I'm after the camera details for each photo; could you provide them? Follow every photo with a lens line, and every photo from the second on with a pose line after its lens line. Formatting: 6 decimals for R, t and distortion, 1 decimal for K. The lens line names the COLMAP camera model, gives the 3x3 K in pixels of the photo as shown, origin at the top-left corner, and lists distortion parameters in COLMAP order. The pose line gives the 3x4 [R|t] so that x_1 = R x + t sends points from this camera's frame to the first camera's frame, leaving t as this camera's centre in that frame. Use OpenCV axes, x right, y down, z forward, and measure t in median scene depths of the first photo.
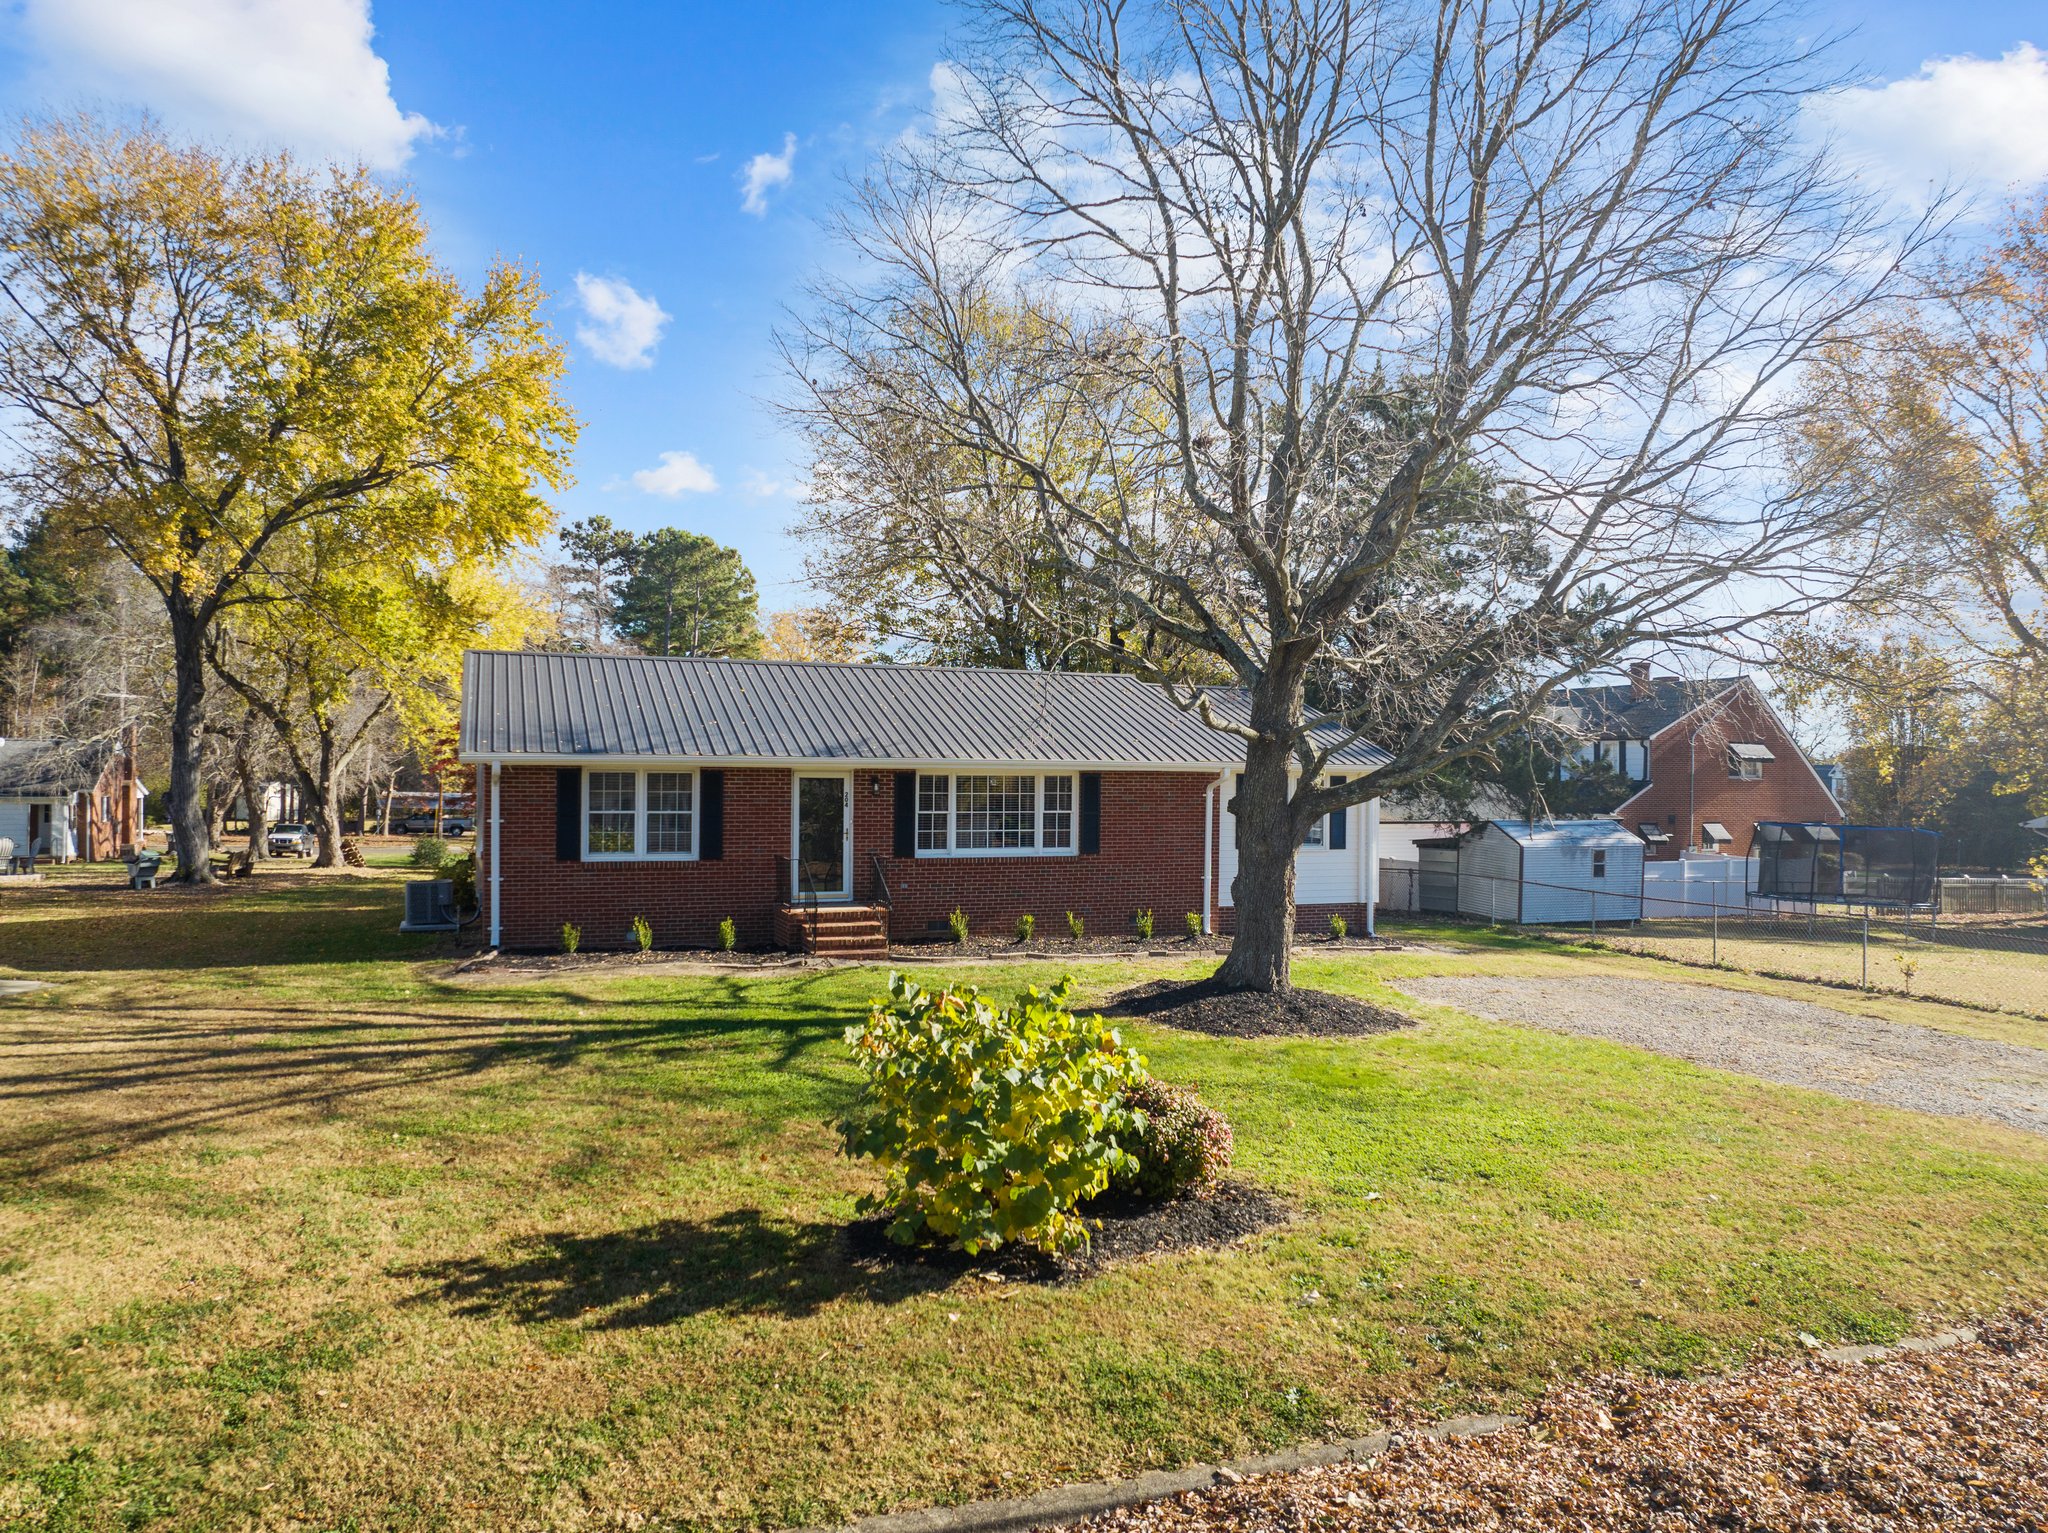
lens RADIAL K [[1444.3, 0, 1017.5], [0, 1444.3, 770.0], [0, 0, 1]] dist [-0.054899, 0.030314]
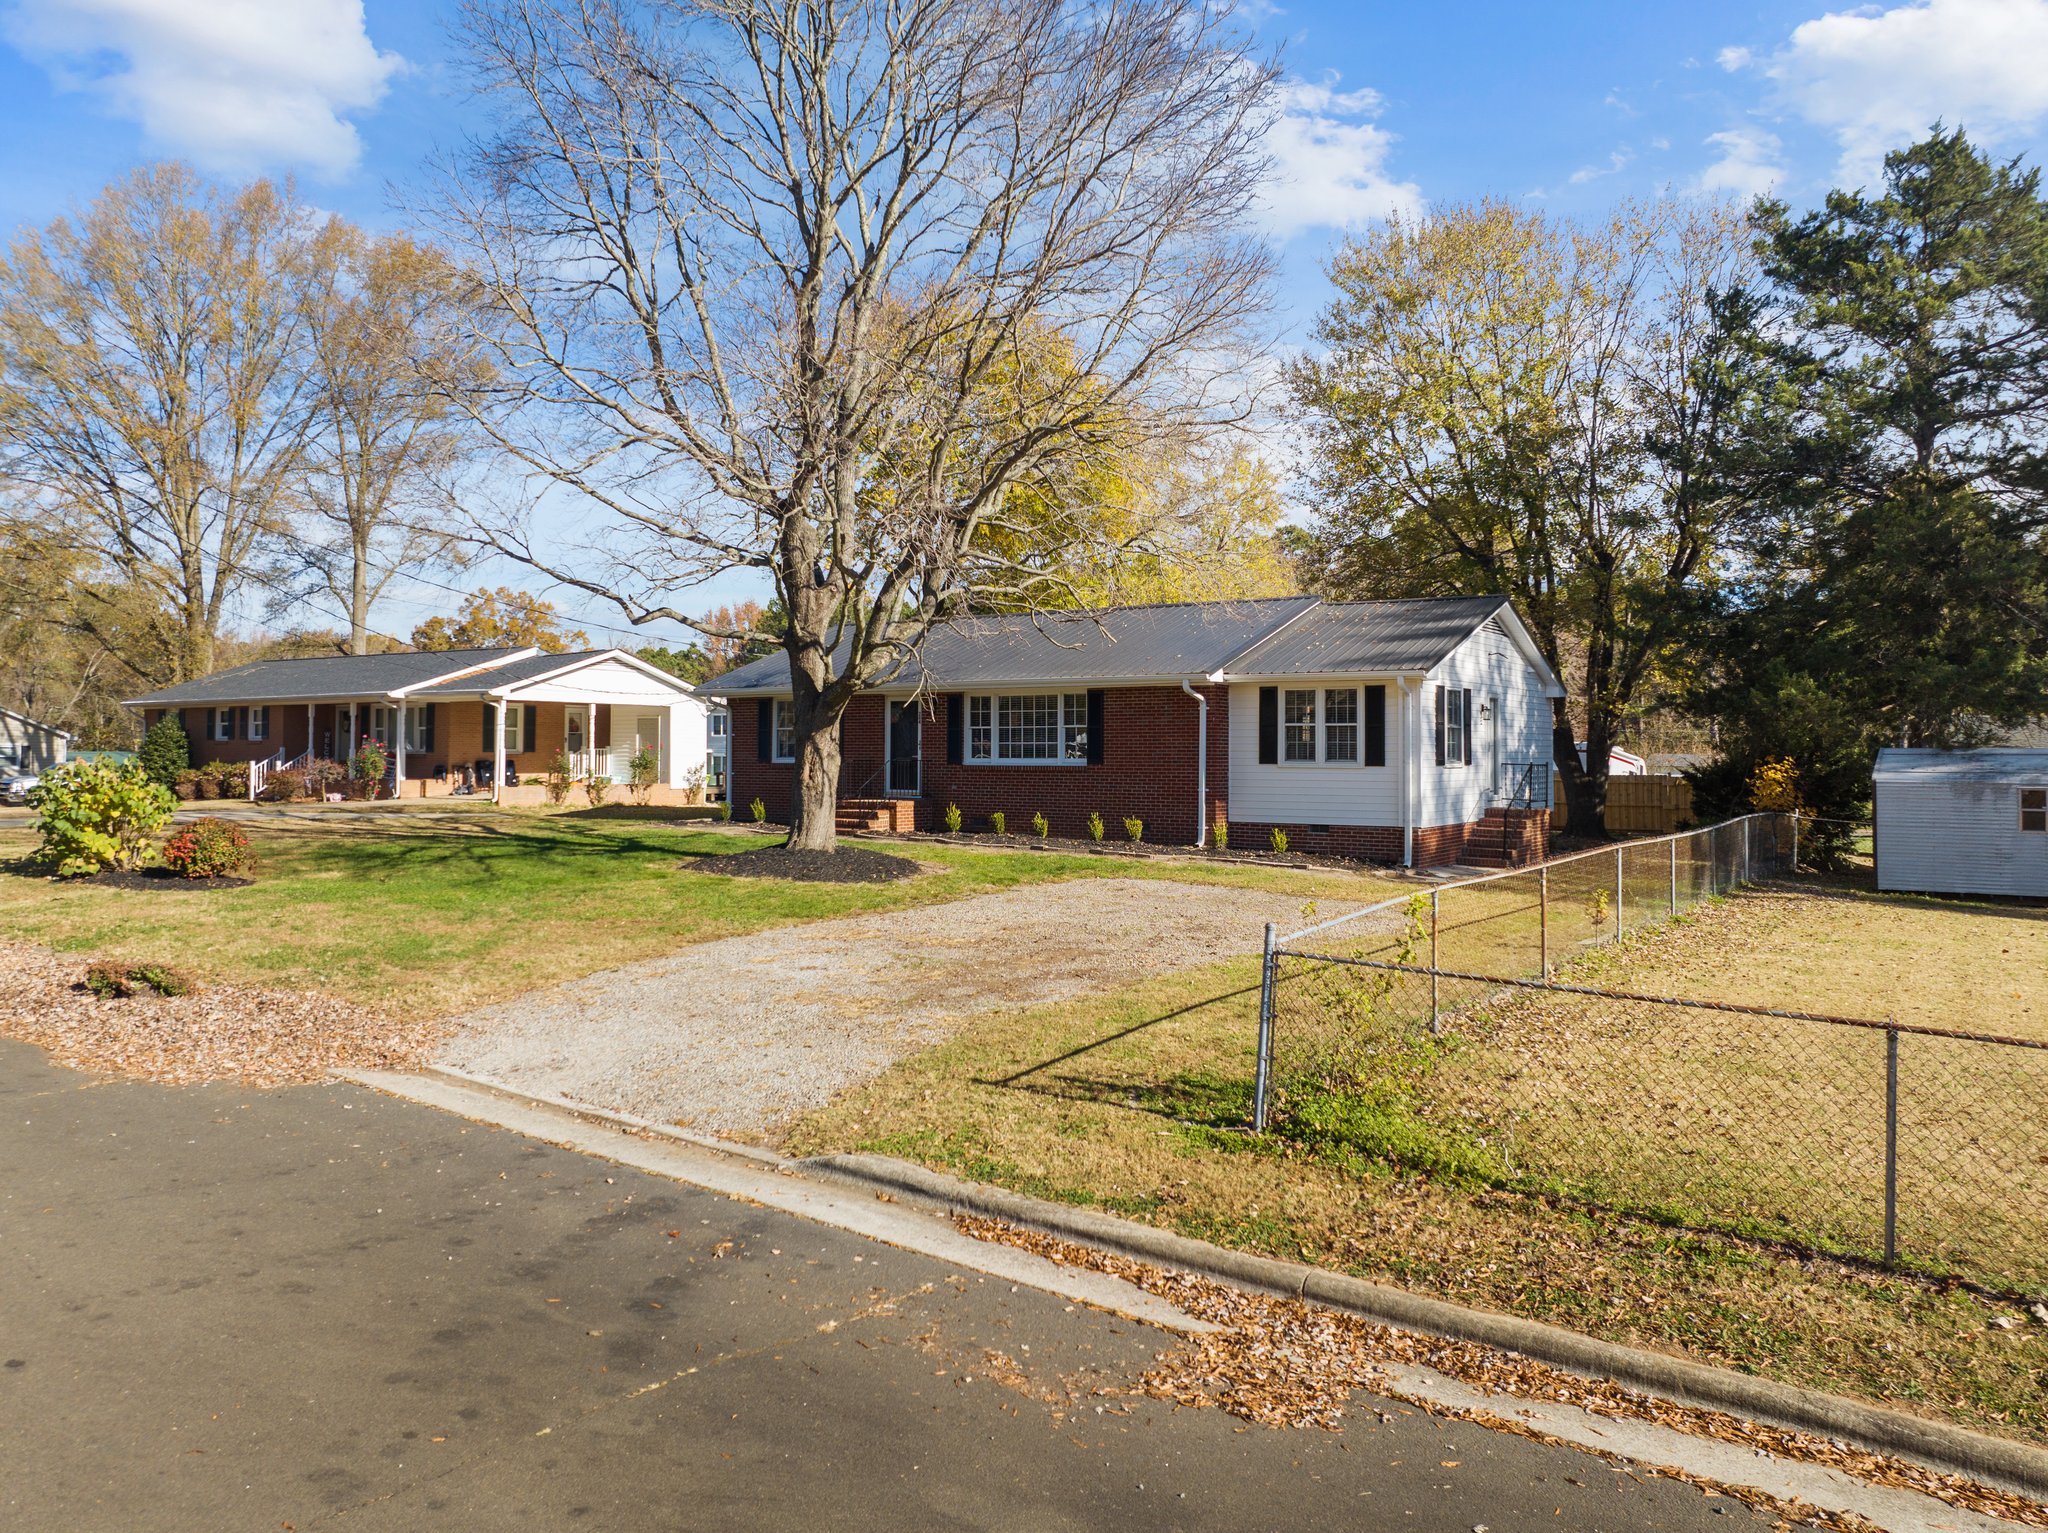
lens RADIAL K [[1444.3, 0, 1017.5], [0, 1444.3, 770.0], [0, 0, 1]] dist [-0.054899, 0.030314]
pose [[0.573972, 0.002662, -0.818871, 1.025873], [0.006516, 0.999948, 0.007817, 0.060062], [0.818849, -0.009823, 0.573925, 0.358938]]
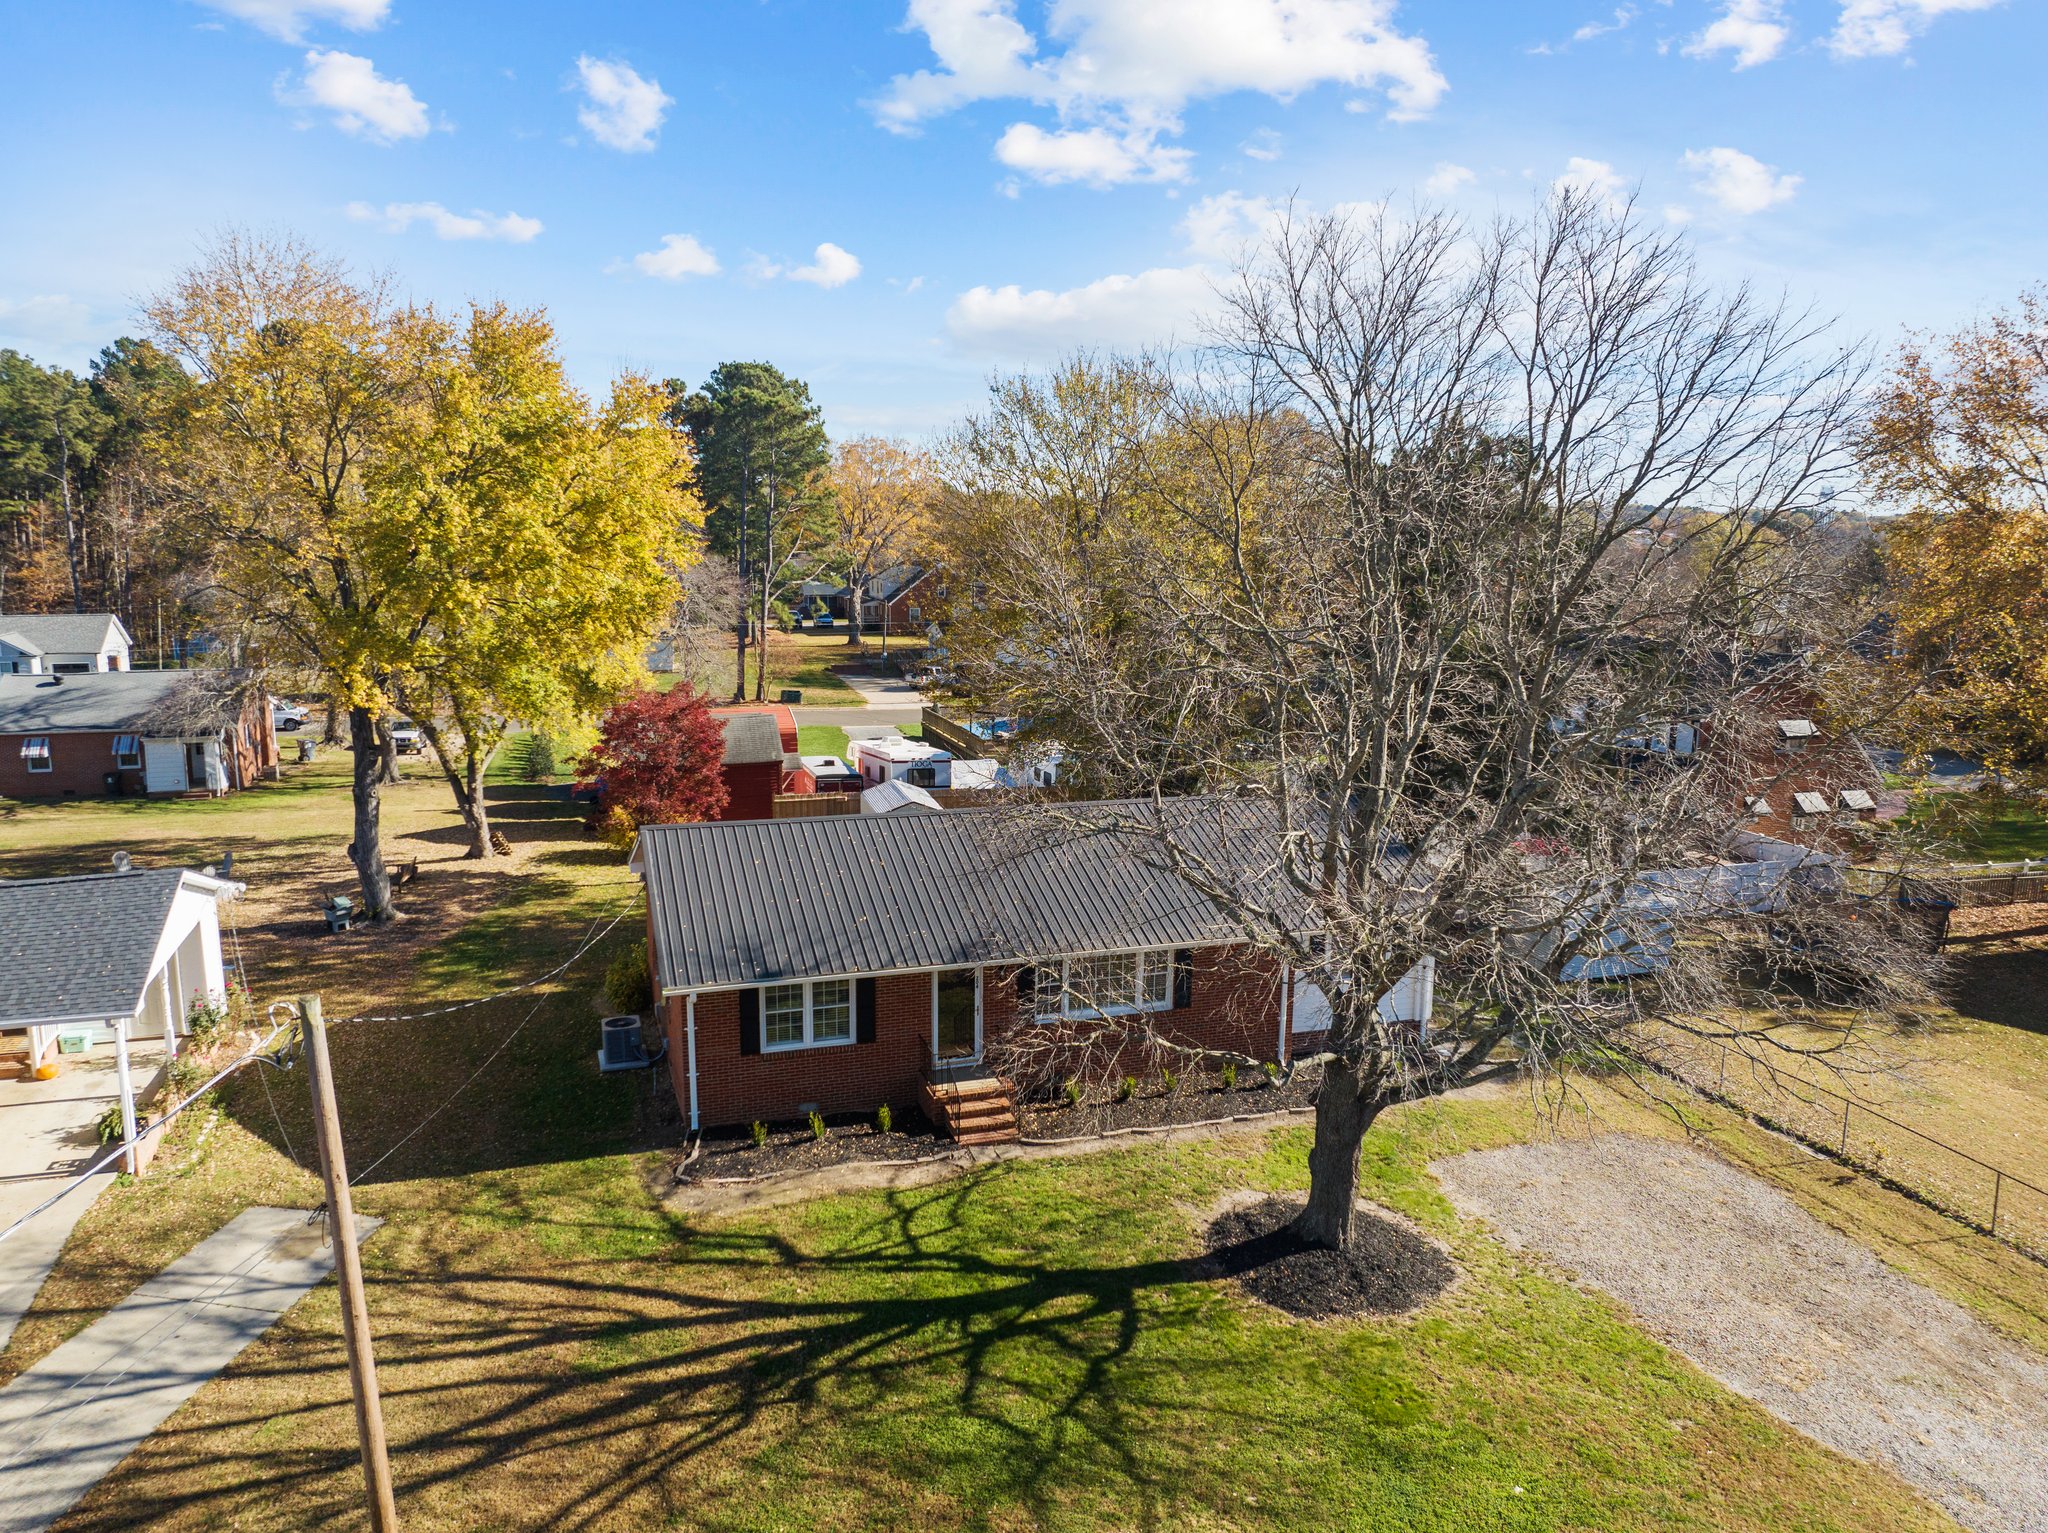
lens RADIAL K [[1440.7, 0, 1024.0], [0, 1440.7, 766.5], [0, 0, 1]] dist [-0.054027, 0.026520]
pose [[0.999407, 0.006872, -0.033744, -0.045081], [-0.000890, 0.984717, 0.174161, -0.376374], [0.034425, -0.174028, 0.984139, -0.126383]]
